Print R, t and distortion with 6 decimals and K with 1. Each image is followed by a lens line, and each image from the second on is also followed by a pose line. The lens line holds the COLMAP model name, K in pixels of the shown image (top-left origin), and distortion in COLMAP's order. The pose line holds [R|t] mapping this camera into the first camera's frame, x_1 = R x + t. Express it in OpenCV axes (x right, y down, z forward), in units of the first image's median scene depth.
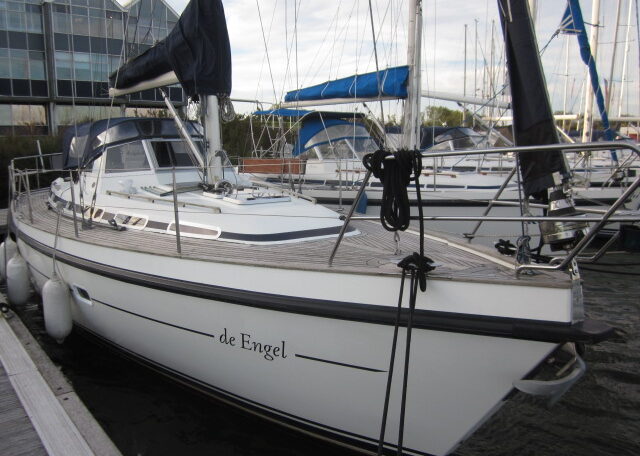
lens RADIAL K [[510.1, 0, 320.0], [0, 510.1, 228.0], [0, 0, 1]] dist [-0.004066, -0.076292]
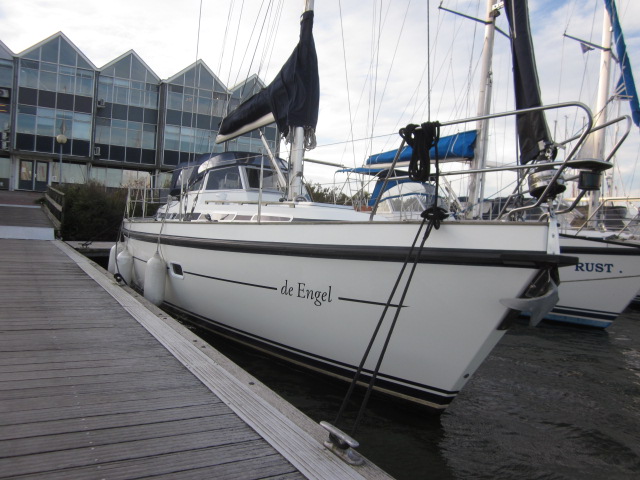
lens RADIAL K [[513.9, 0, 320.0], [0, 513.9, 240.0], [0, 0, 1]] dist [0.003933, -0.065254]
pose [[0.983200, 0.092606, -0.157298, 0.053570], [-0.115164, 0.983296, -0.140948, 0.169064], [0.141617, 0.156695, 0.977441, -0.152434]]
